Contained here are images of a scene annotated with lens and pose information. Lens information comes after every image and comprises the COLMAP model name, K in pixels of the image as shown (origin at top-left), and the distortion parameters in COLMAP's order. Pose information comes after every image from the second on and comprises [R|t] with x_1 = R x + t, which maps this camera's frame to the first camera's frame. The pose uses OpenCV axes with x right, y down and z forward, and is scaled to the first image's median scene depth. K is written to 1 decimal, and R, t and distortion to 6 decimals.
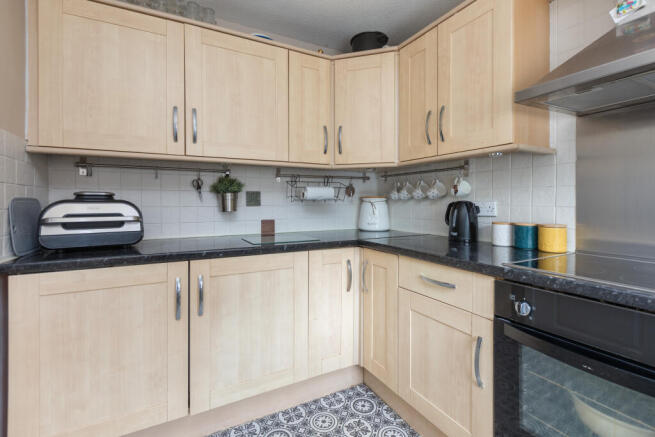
lens RADIAL K [[306.7, 0, 327.0], [0, 306.7, 205.3], [0, 0, 1]] dist [0.001739, 0.000175]
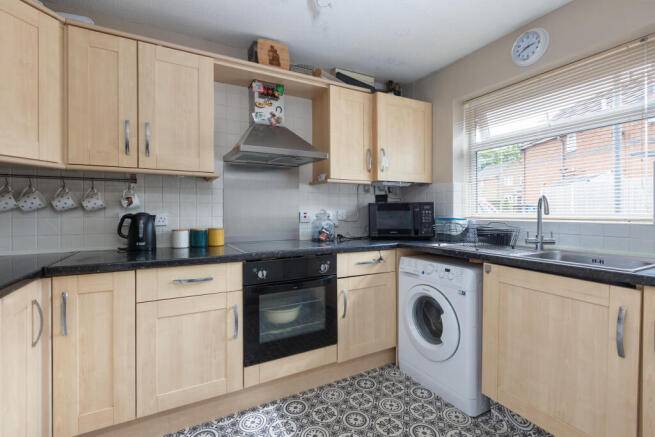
lens RADIAL K [[297.8, 0, 326.7], [0, 297.8, 214.4], [0, 0, 1]] dist [-0.000386, -0.000113]
pose [[-0.010697, -0.000878, 0.999942, -0.669420], [0.013529, 0.999908, 0.001023, 0.000277], [-0.999851, 0.013539, -0.010684, 0.407369]]
